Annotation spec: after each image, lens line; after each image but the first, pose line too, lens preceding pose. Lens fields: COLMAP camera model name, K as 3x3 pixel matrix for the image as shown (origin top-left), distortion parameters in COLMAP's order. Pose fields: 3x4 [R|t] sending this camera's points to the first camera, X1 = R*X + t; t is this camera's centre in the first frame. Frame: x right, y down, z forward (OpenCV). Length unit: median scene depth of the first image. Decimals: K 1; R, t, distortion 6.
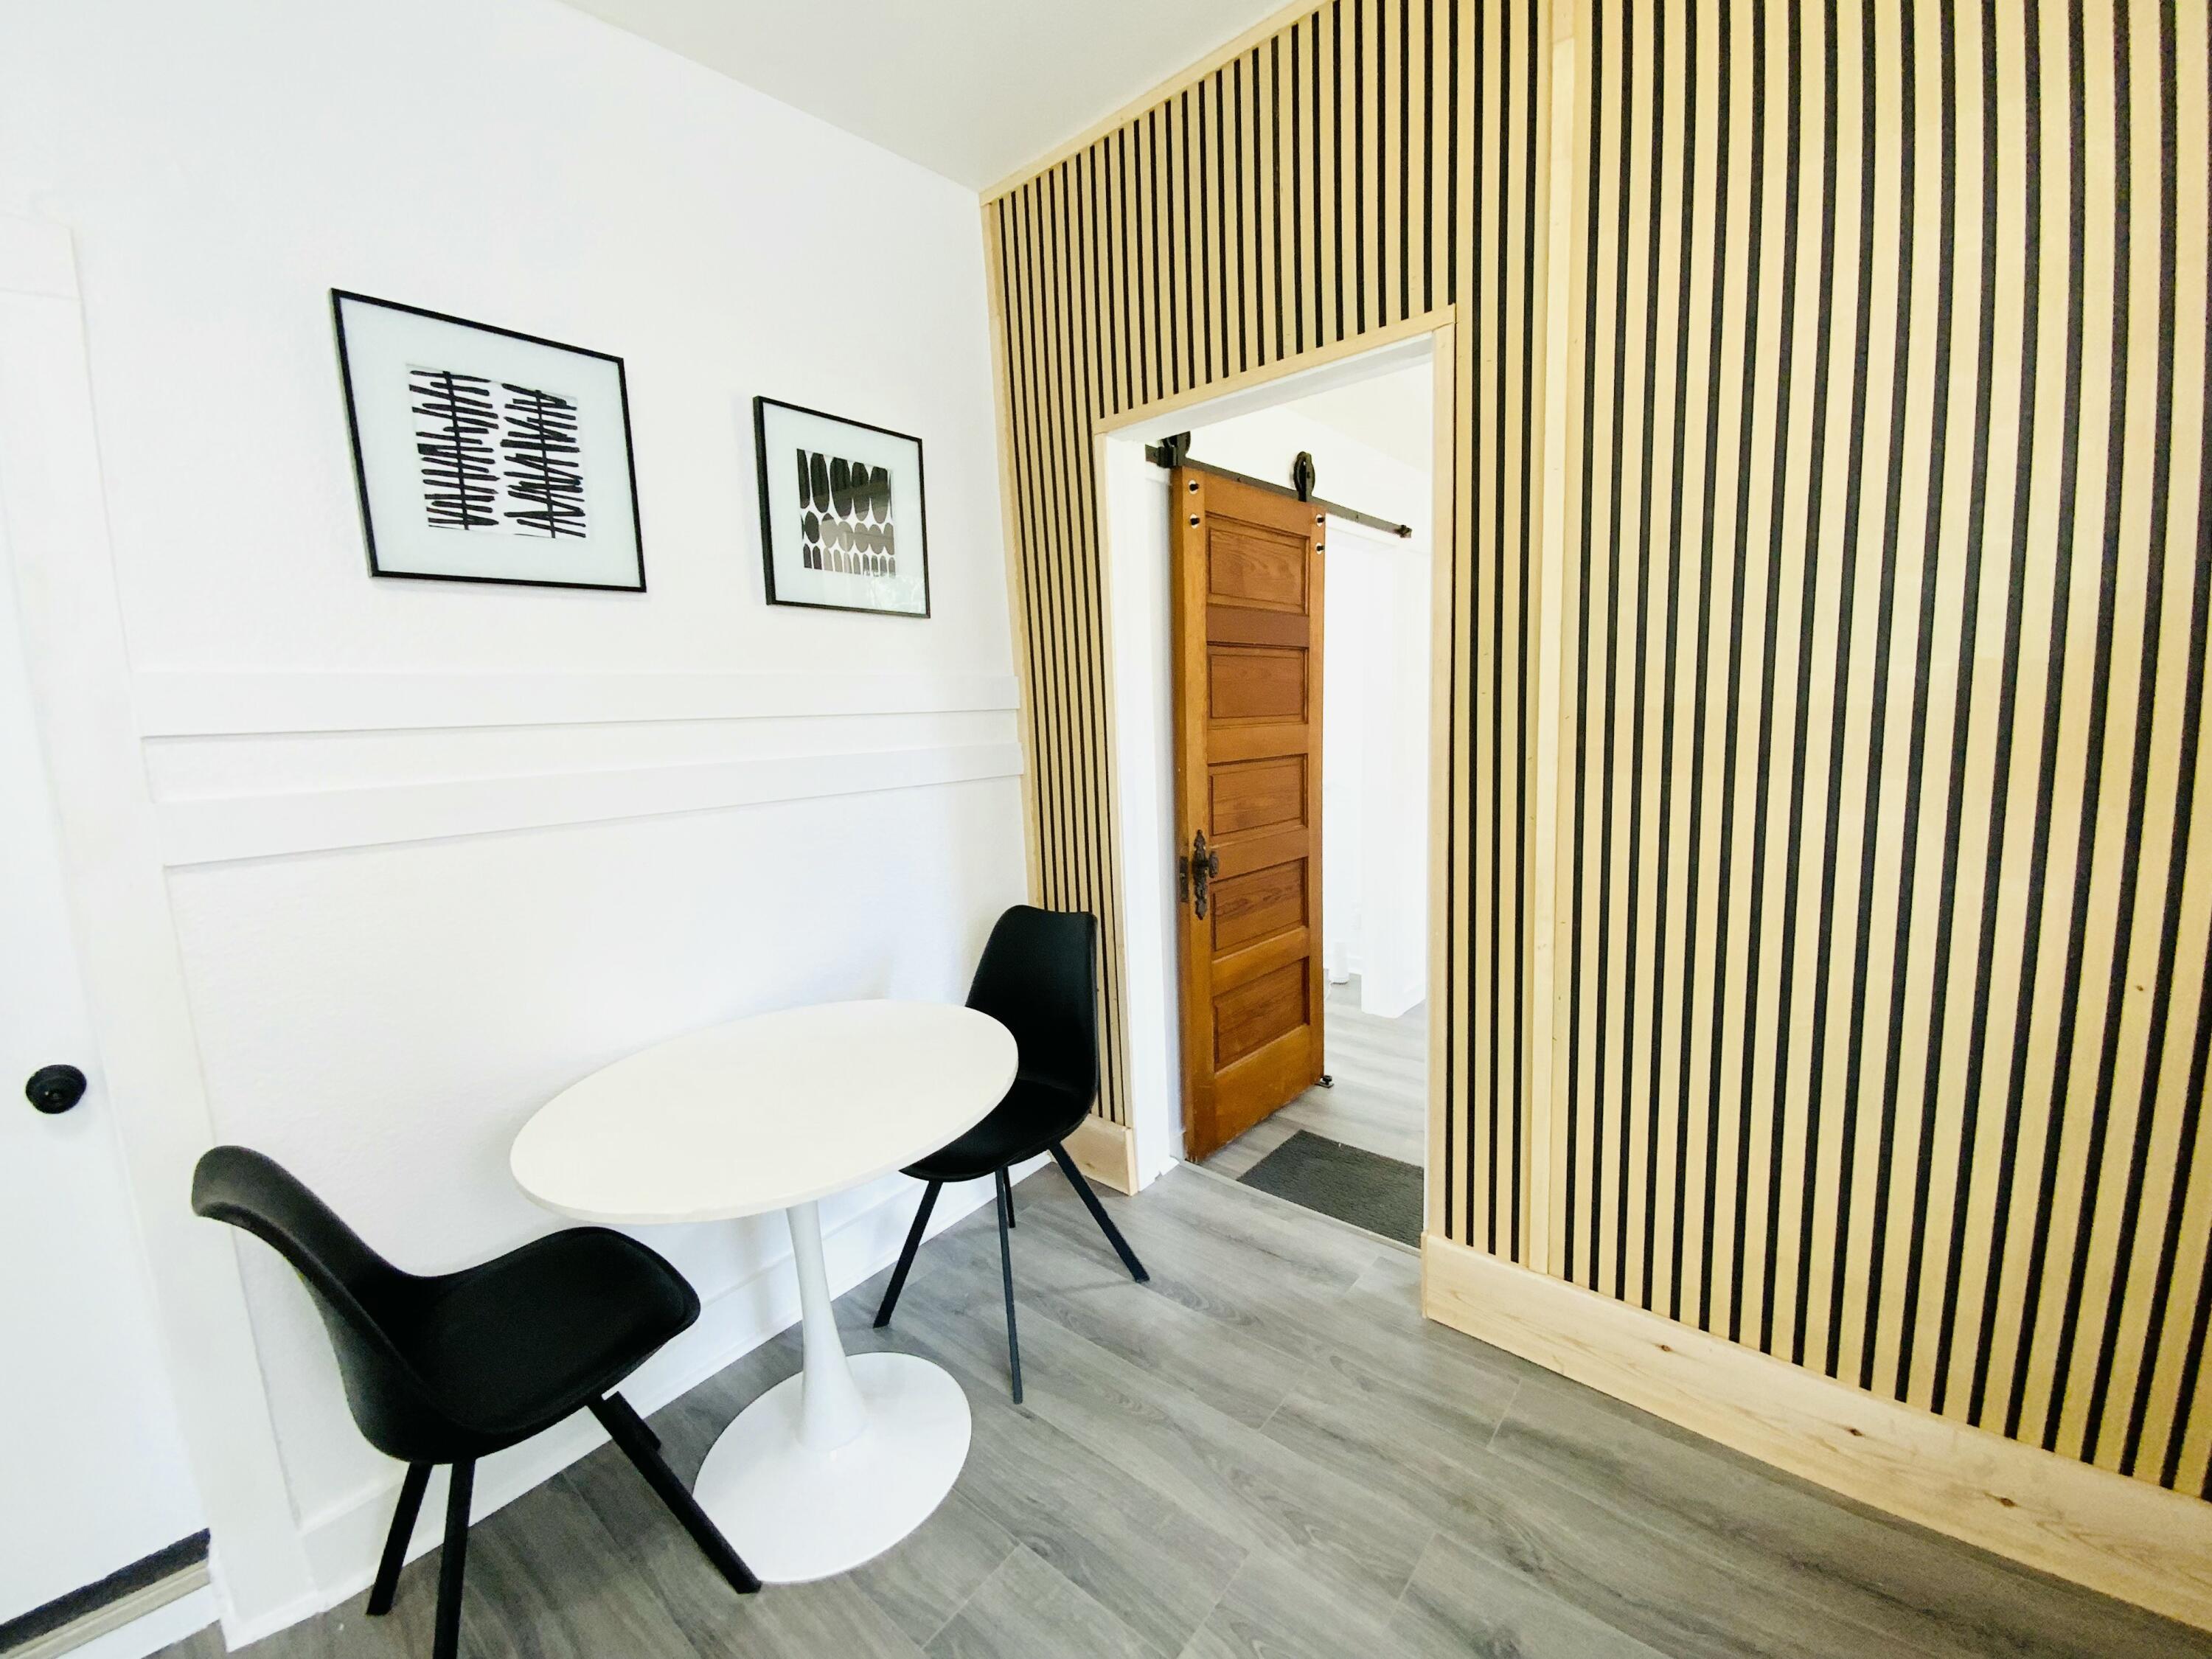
lens RADIAL K [[904.5, 0, 1106.0], [0, 904.5, 829.5], [0, 0, 1]] dist [0.015331, -0.016596]
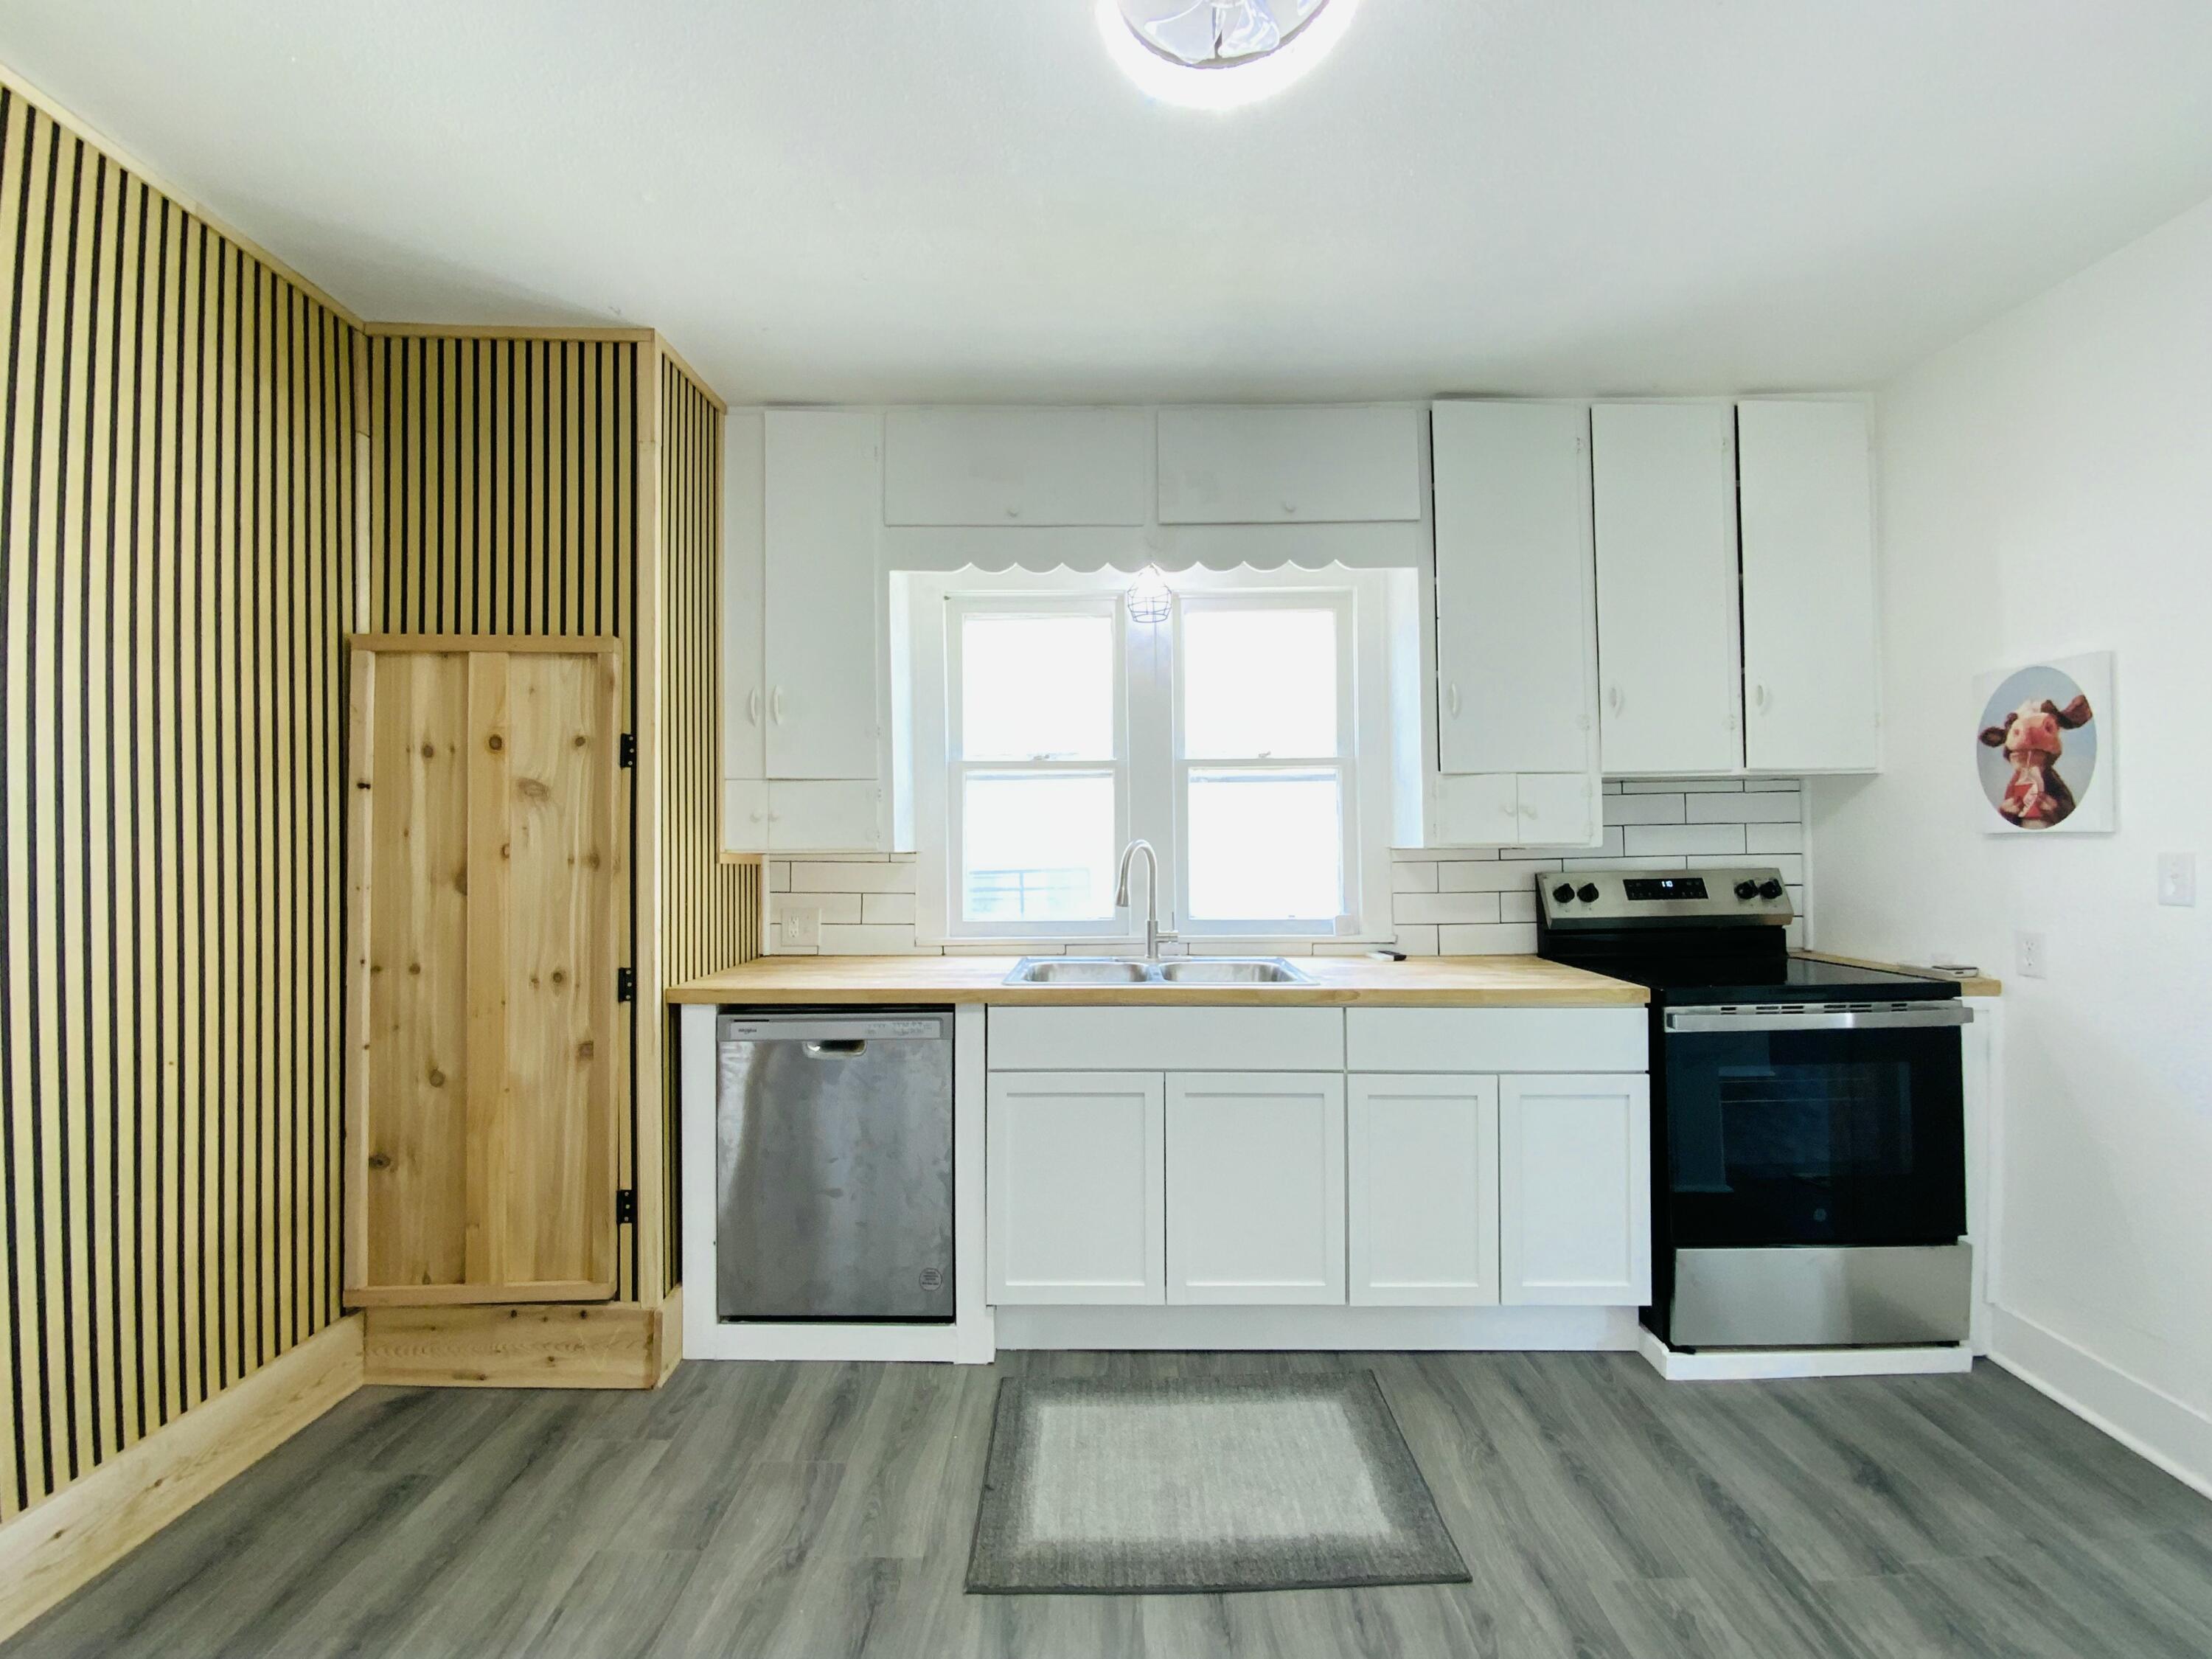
lens RADIAL K [[884.4, 0, 1106.0], [0, 884.4, 829.5], [0, 0, 1]] dist [0.029569, -0.022163]
pose [[-0.657823, 0.052828, 0.751317, -0.666386], [0.137049, 0.989280, 0.050434, -0.054913], [-0.740598, 0.136144, -0.658011, 0.479781]]
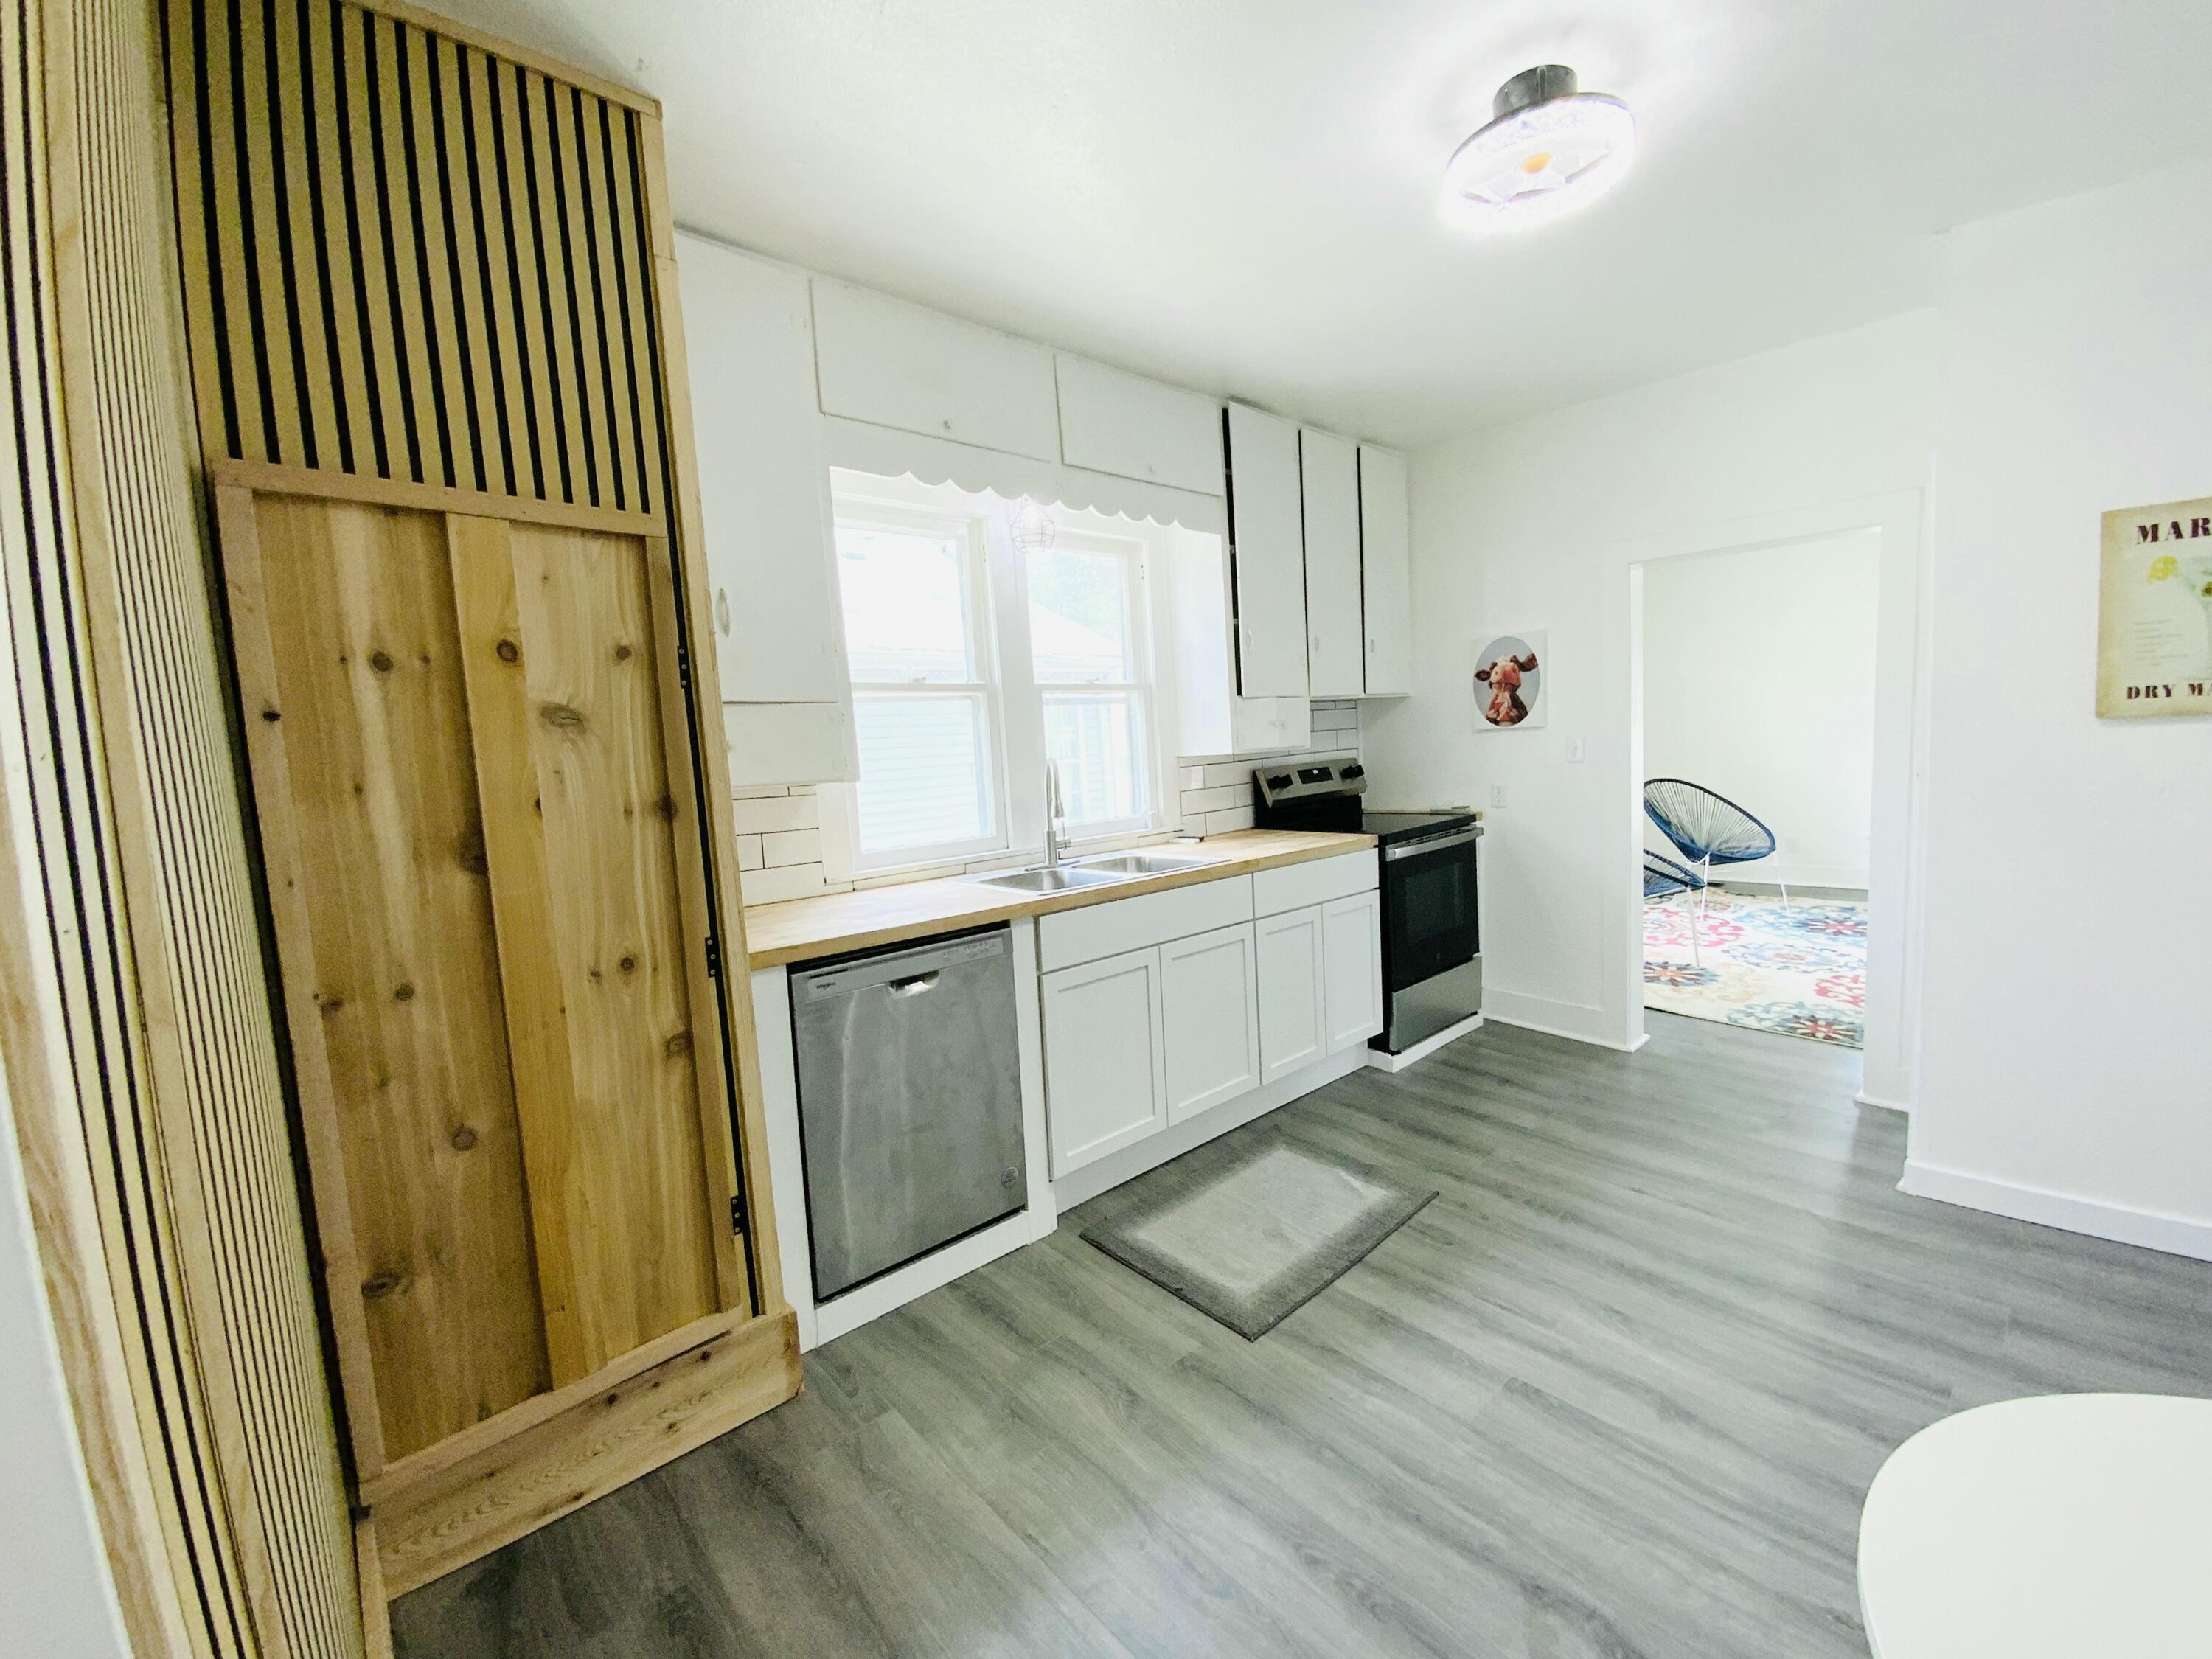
lens RADIAL K [[884.4, 0, 1106.0], [0, 884.4, 829.5], [0, 0, 1]] dist [0.029569, -0.022163]
pose [[-0.987267, 0.079463, 0.137805, 0.118596], [0.109806, 0.967227, 0.228942, -0.192035], [-0.115097, 0.241158, -0.963637, 1.070465]]
